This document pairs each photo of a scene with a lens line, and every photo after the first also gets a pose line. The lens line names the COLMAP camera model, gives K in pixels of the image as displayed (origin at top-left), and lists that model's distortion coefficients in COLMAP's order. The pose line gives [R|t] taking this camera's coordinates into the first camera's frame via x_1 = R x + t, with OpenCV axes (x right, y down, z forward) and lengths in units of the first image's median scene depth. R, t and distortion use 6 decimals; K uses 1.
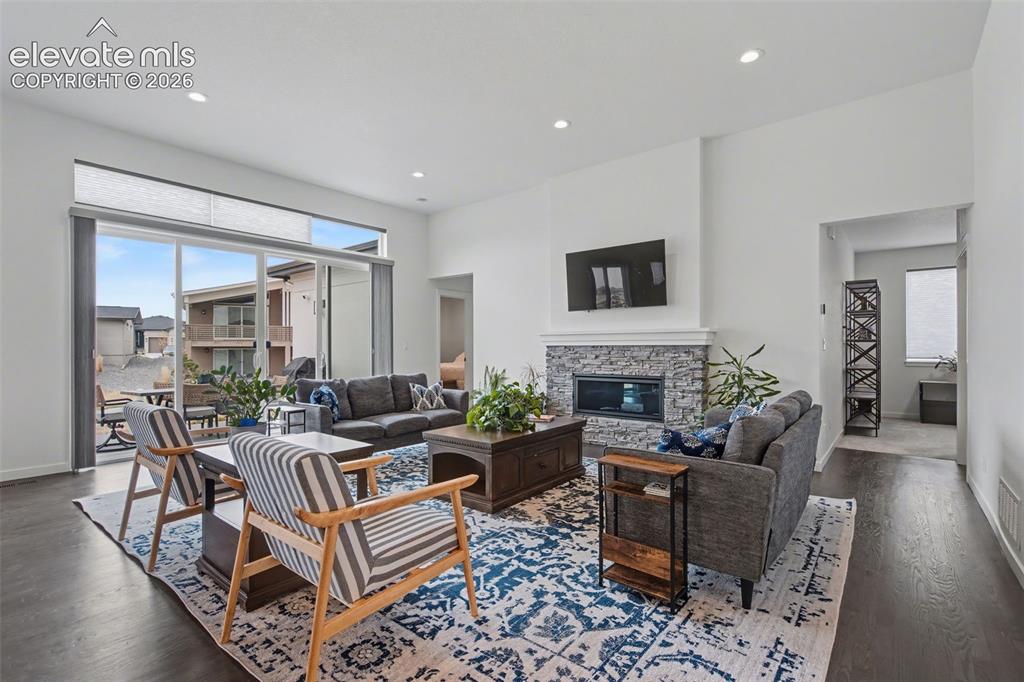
lens RADIAL K [[472.8, 0, 509.7], [0, 472.8, 341.8], [0, 0, 1]] dist [-0.003718, -0.000052]
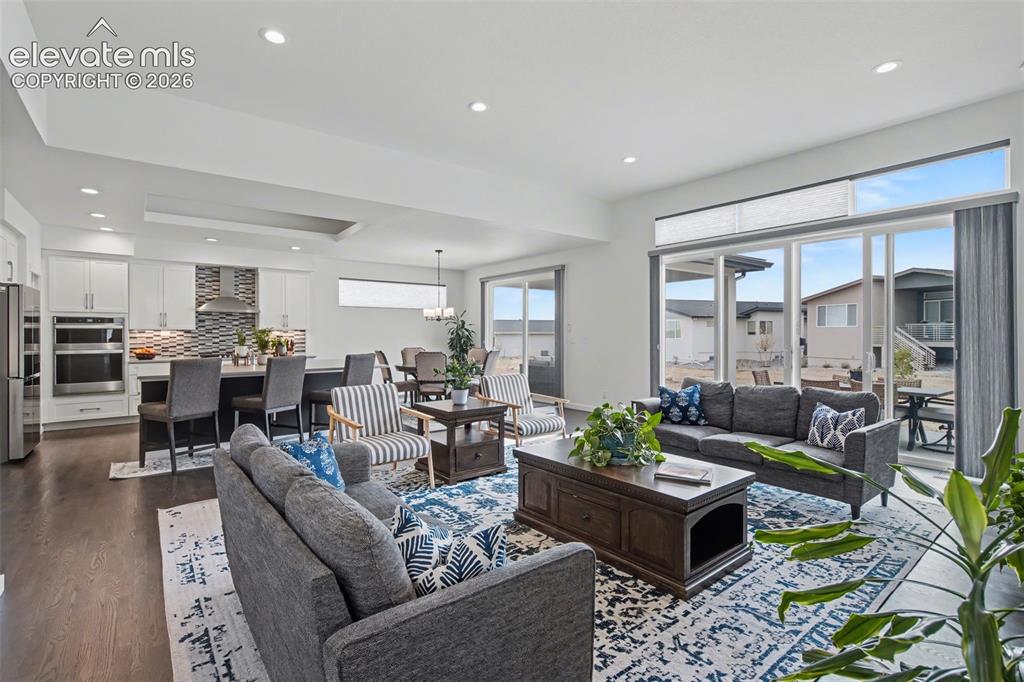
lens RADIAL K [[472.8, 0, 509.7], [0, 472.8, 341.8], [0, 0, 1]] dist [-0.003718, -0.000052]
pose [[-0.219523, 0.023247, -0.975330, 1.138078], [0.015044, 0.999678, 0.020441, -0.044910], [0.975491, -0.010185, -0.219802, 1.464607]]
